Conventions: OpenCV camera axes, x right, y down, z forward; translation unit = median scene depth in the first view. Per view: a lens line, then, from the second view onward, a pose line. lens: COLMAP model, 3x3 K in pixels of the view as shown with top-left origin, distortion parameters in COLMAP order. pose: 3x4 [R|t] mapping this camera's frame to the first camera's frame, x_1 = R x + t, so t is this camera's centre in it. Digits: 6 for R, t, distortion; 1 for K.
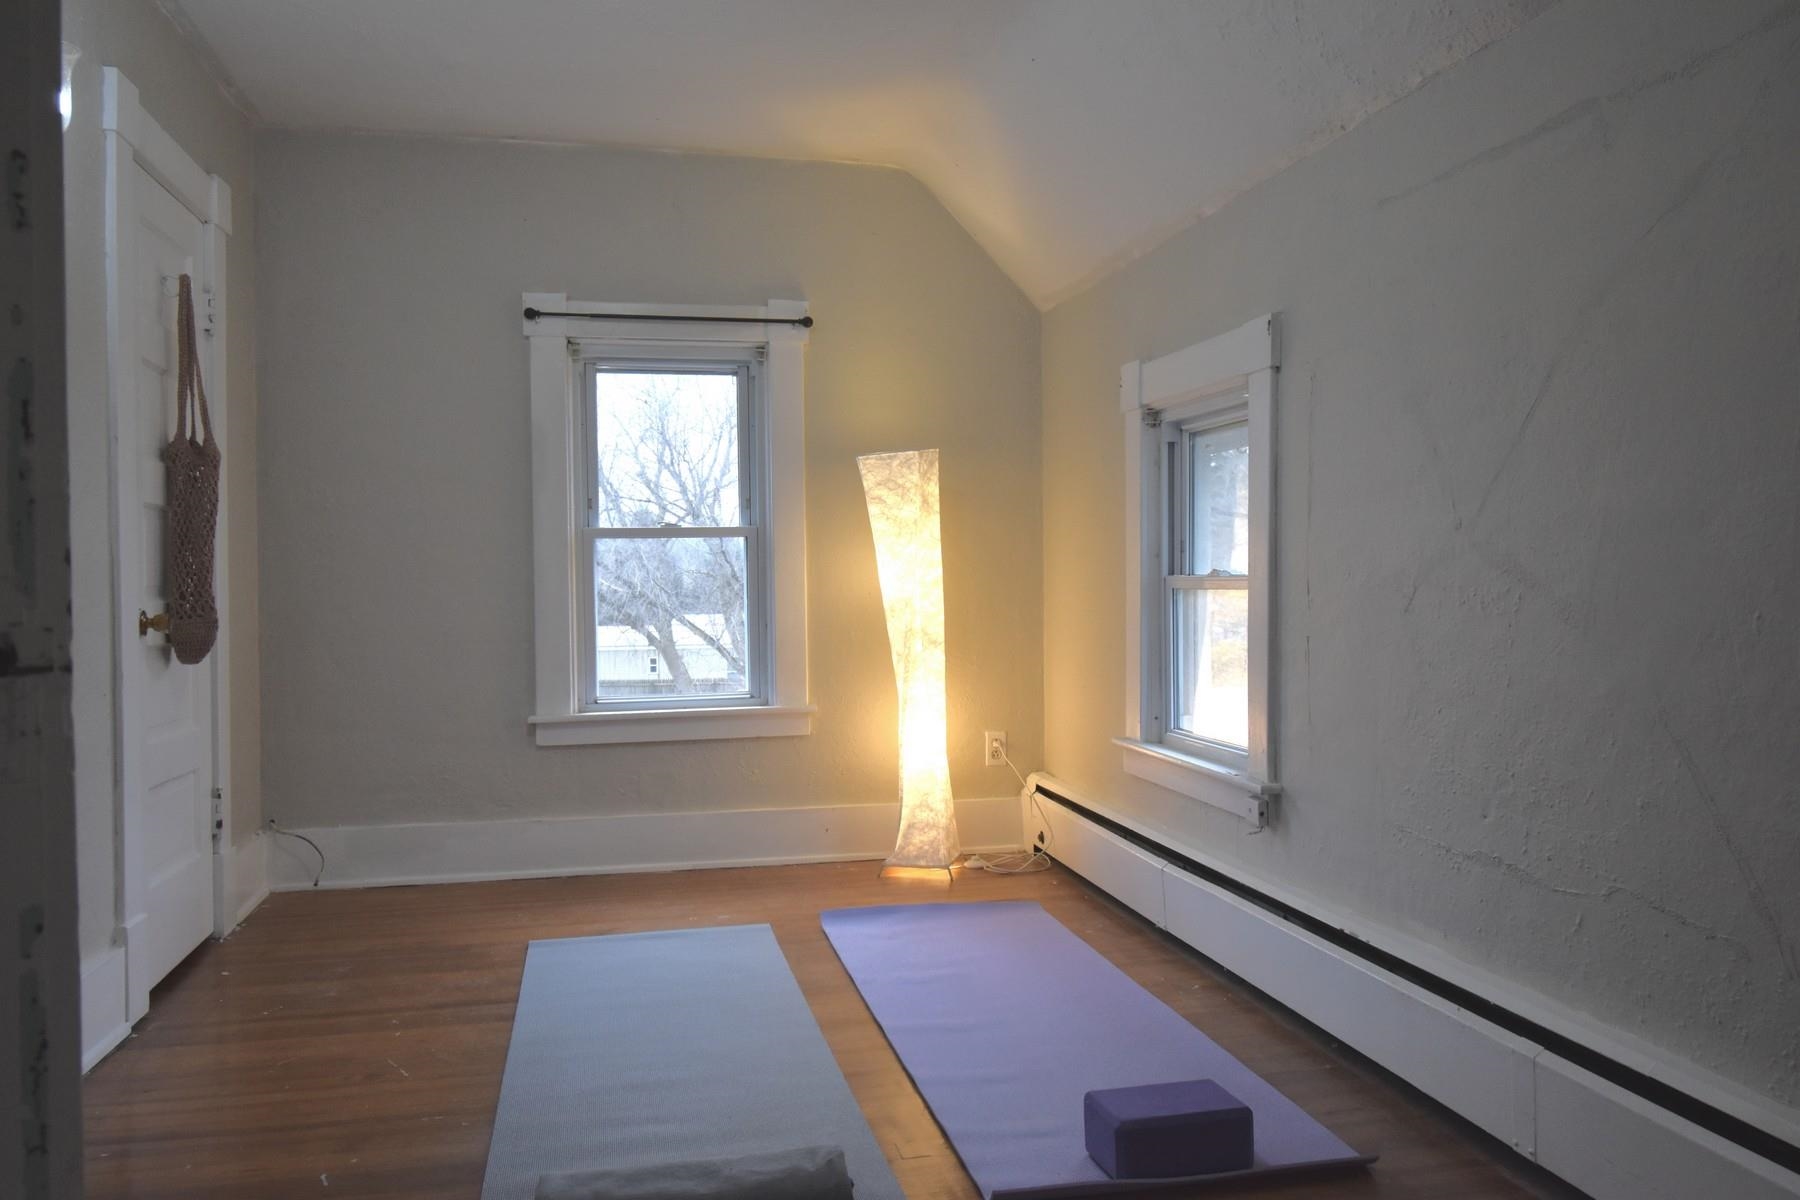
lens RADIAL K [[1405.0, 0, 906.3], [0, 1405.0, 591.7], [0, 0, 1]] dist [0.016932, -0.028744]
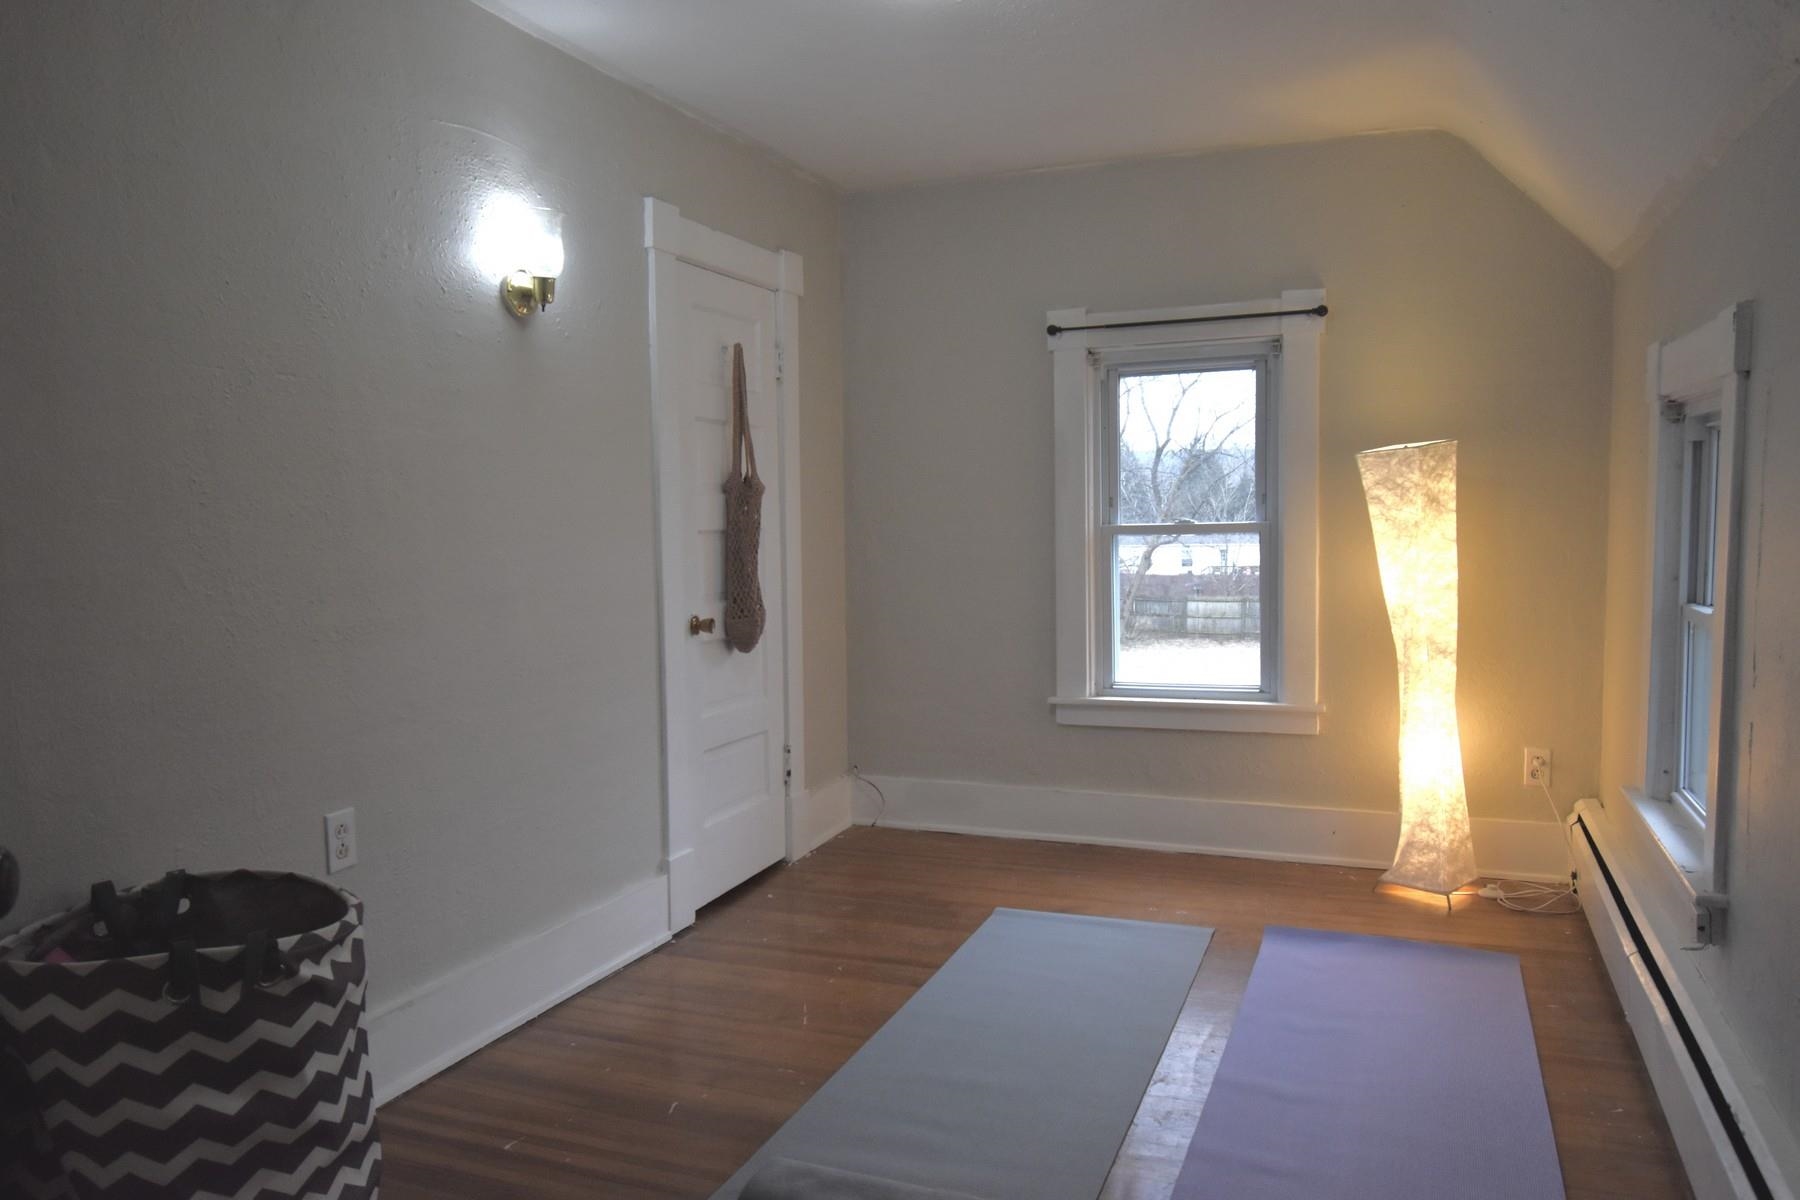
lens RADIAL K [[1296.4, 0, 889.6], [0, 1296.4, 593.6], [0, 0, 1]] dist [0.011936, -0.009969]
pose [[0.821518, 0.033646, -0.569189, 0.209396], [0.007400, 0.997544, 0.069648, -0.065657], [0.570134, -0.061429, 0.819252, 0.093607]]
